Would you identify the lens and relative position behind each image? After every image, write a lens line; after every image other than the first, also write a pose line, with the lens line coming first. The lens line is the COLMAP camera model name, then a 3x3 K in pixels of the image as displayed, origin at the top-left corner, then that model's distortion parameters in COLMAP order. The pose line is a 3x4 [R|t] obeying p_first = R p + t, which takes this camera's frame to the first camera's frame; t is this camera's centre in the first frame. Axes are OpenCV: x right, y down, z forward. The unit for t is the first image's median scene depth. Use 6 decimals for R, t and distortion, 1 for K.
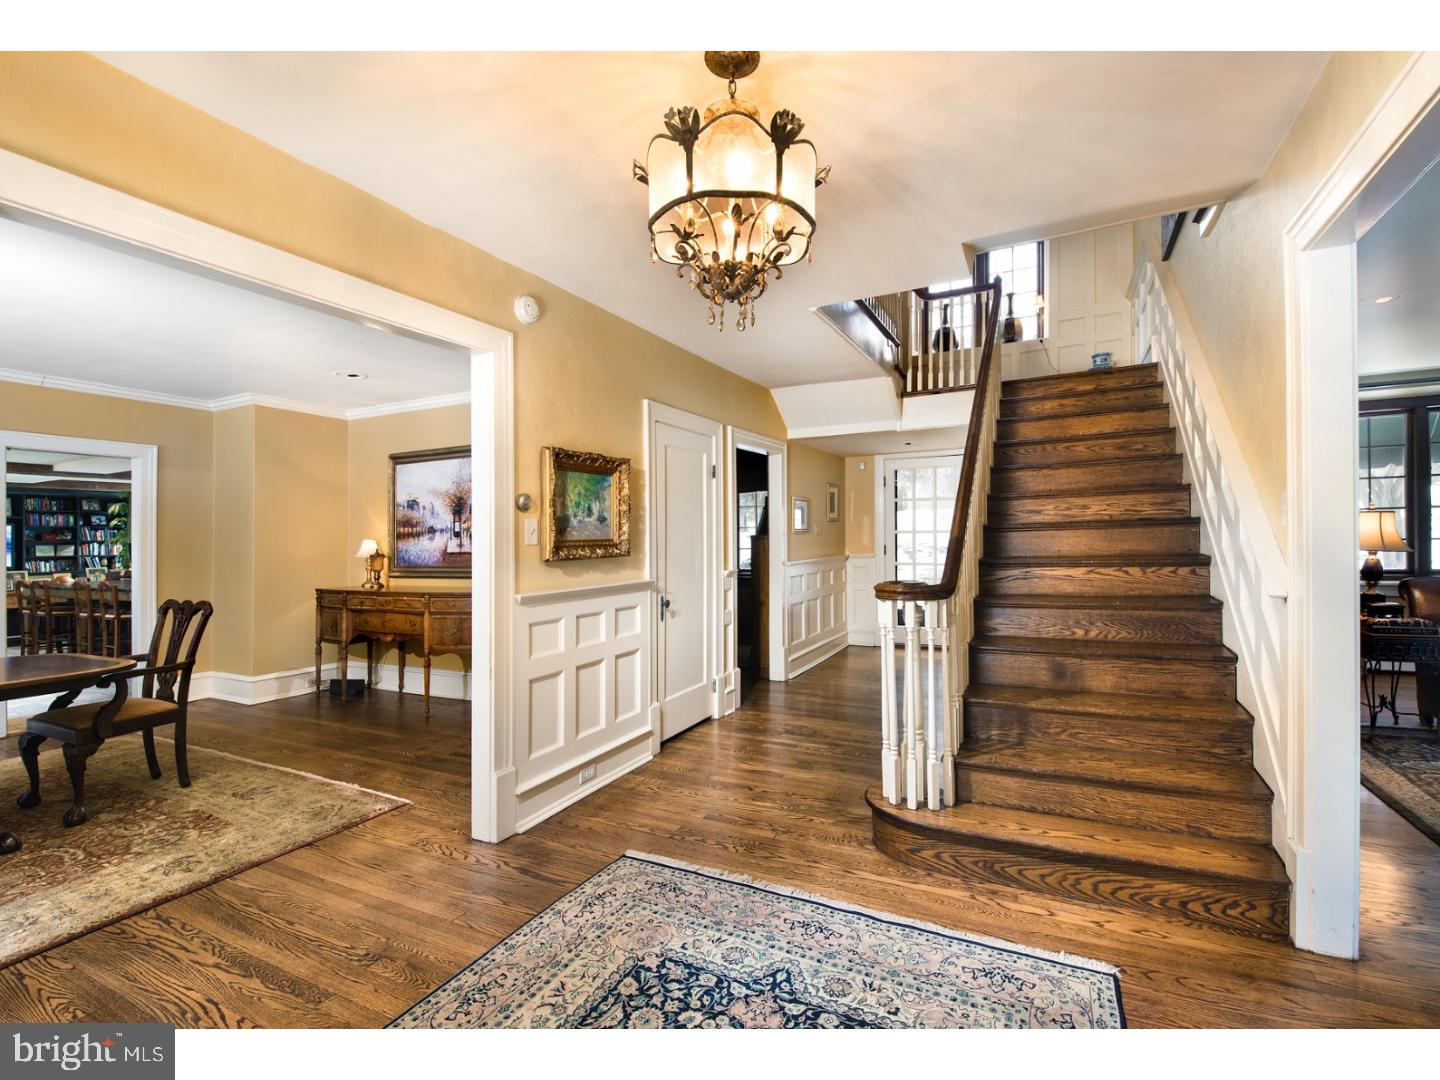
lens RADIAL K [[666.1, 0, 720.0], [0, 666.1, 540.0], [0, 0, 1]] dist [-0.004324, 0.000316]
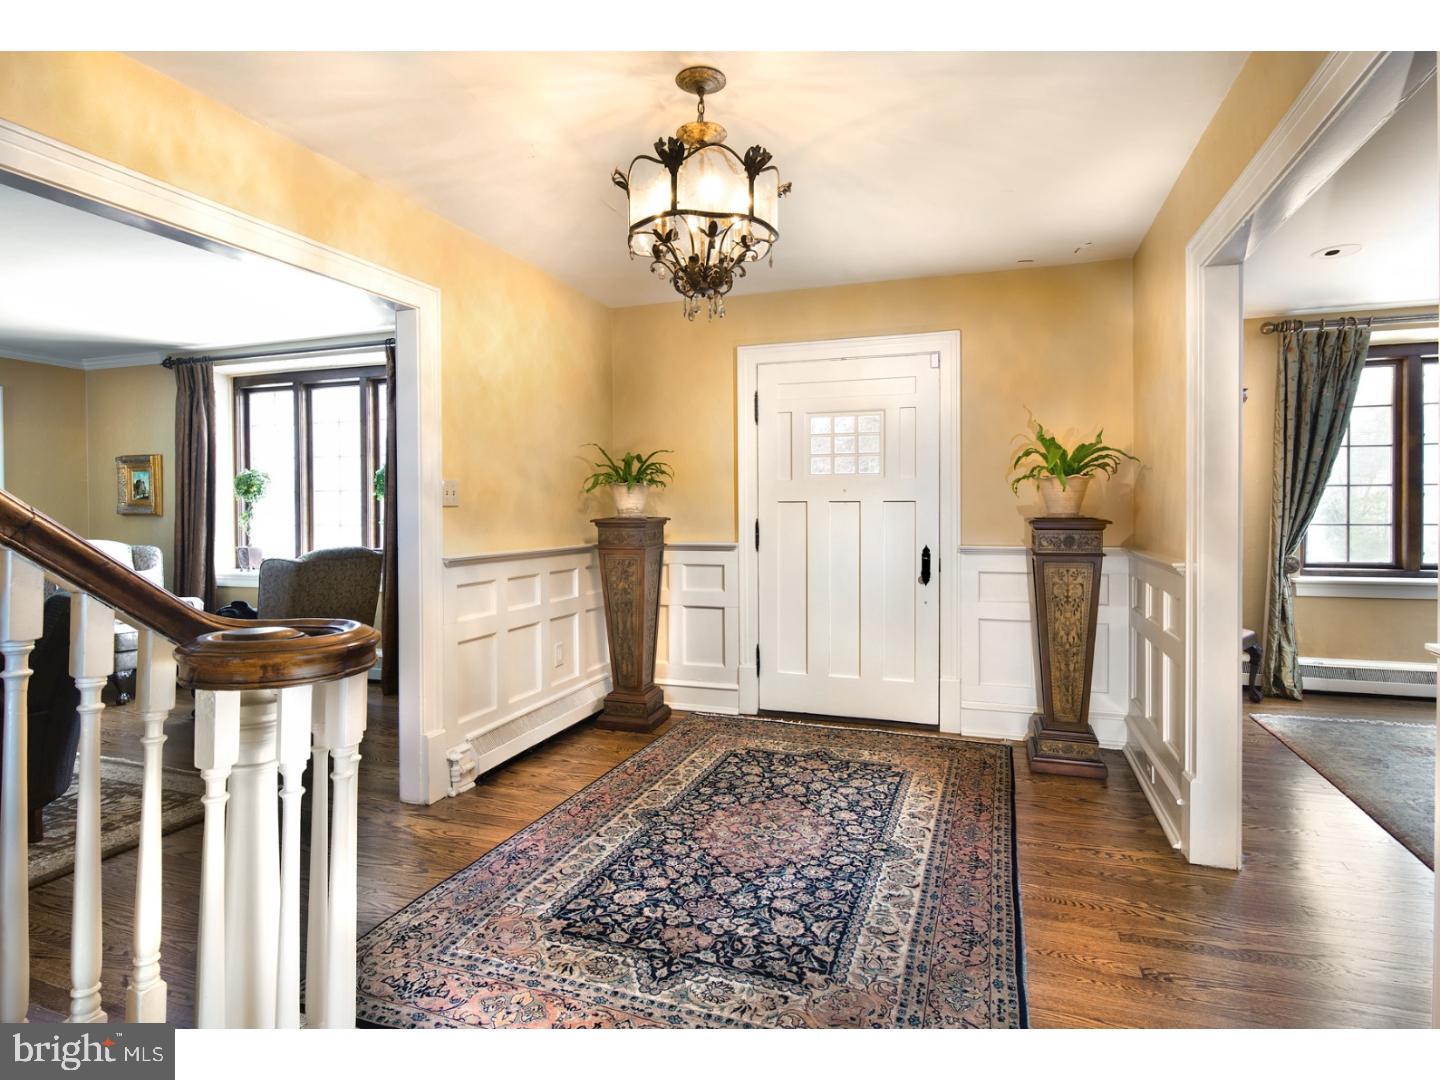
lens RADIAL K [[796.5, 0, 720.0], [0, 796.5, 540.0], [0, 0, 1]] dist [-0.001072, -0.000374]
pose [[-0.990012, 0.030875, -0.137557, 0.145631], [0.025971, 0.998966, 0.037304, 0.037788], [0.138567, 0.033359, -0.989791, 2.073674]]
